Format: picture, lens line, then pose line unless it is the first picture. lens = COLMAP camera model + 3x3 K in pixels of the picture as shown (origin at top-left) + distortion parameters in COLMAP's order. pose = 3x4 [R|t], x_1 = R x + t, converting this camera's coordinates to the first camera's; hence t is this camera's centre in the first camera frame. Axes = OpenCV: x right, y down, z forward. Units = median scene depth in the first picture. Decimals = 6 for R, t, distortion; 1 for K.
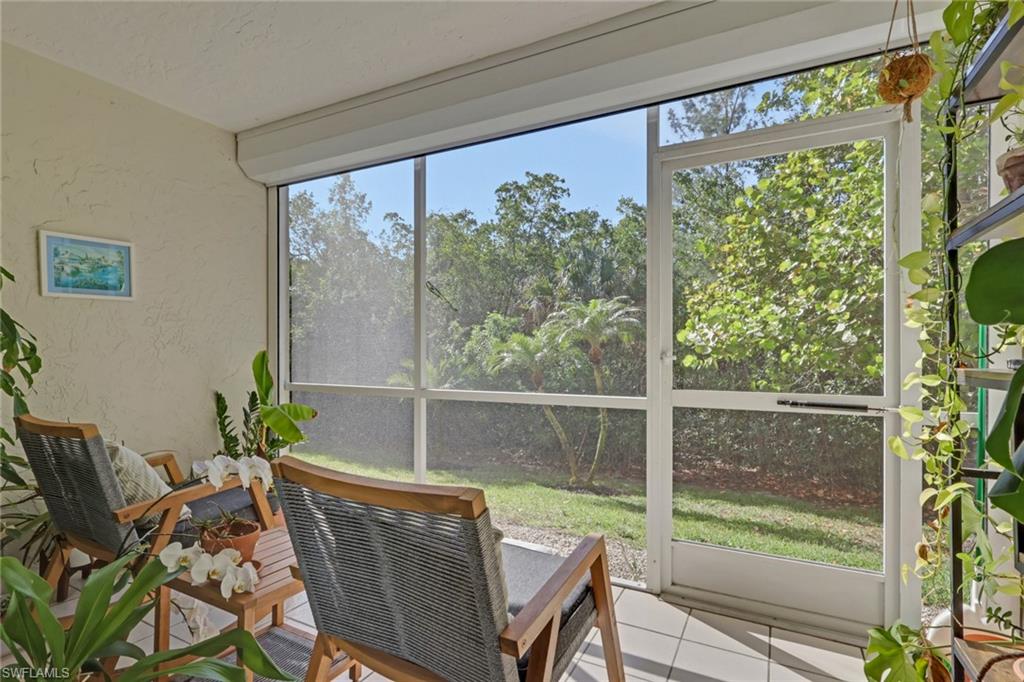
lens RADIAL K [[494.5, 0, 507.8], [0, 494.5, 343.2], [0, 0, 1]] dist [-0.000990, 0.000035]
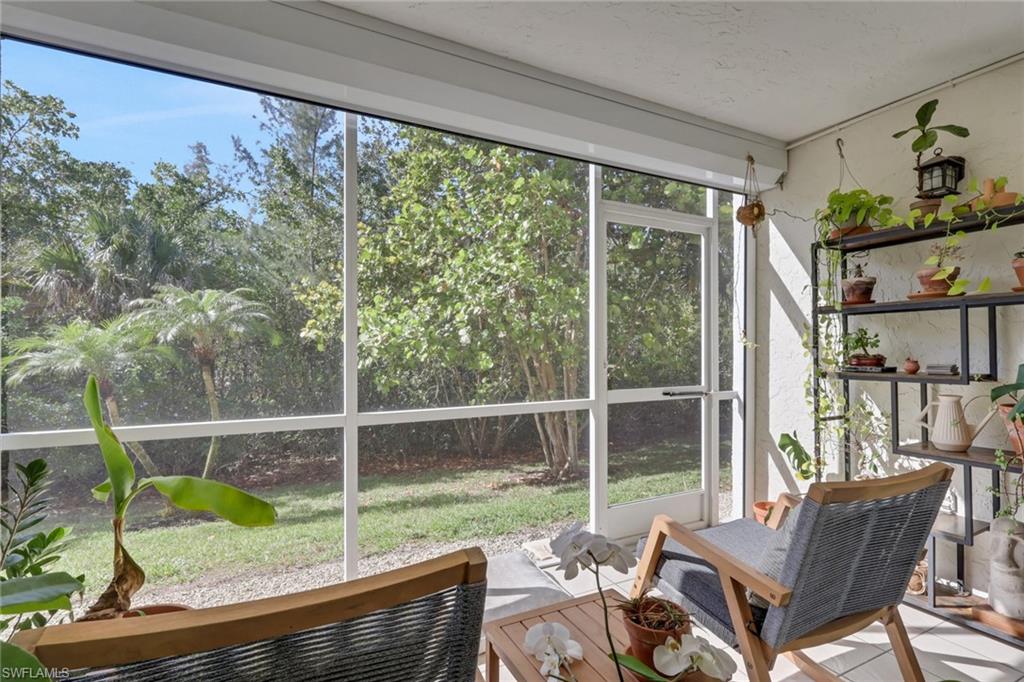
lens RADIAL K [[494.5, 0, 492.4], [0, 494.5, 341.1], [0, 0, 1]] dist [-0.000990, 0.000035]
pose [[0.586225, 0.006366, 0.810123, -0.277254], [-0.014620, 0.999889, 0.002722, -0.010884], [-0.810016, -0.013440, 0.586254, 0.152010]]
